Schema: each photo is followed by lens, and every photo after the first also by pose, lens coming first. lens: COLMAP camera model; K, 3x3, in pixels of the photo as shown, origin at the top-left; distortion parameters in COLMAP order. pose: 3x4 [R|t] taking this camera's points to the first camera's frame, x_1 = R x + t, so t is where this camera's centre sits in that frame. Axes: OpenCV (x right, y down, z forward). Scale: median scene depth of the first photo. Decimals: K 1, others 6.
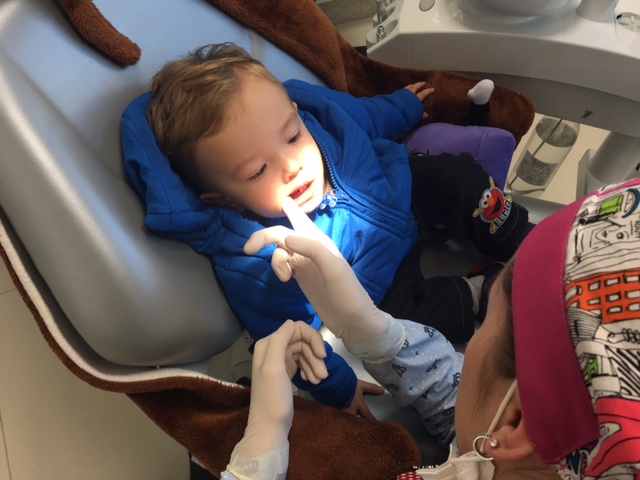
lens RADIAL K [[534.8, 0, 320.0], [0, 534.8, 240.0], [0, 0, 1]] dist [-0.003638, 0.001553]
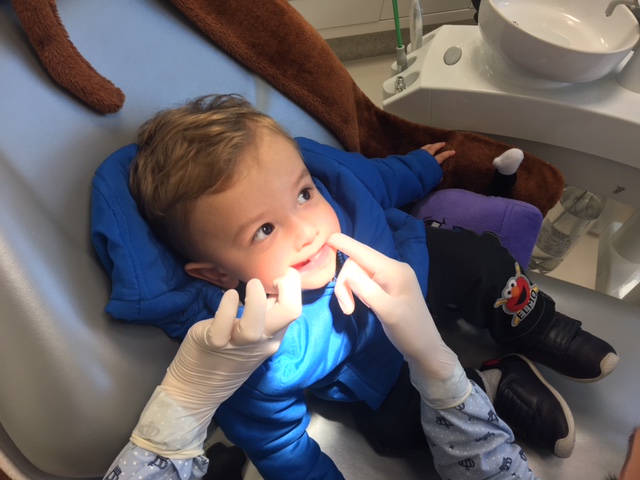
lens RADIAL K [[541.1, 0, 320.0], [0, 541.1, 240.0], [0, 0, 1]] dist [0.008398, -0.004700]
pose [[0.996897, 0.077588, 0.013286, -0.015986], [-0.076927, 0.996041, -0.044550, -0.086099], [-0.016690, 0.043389, 0.998919, 0.111352]]
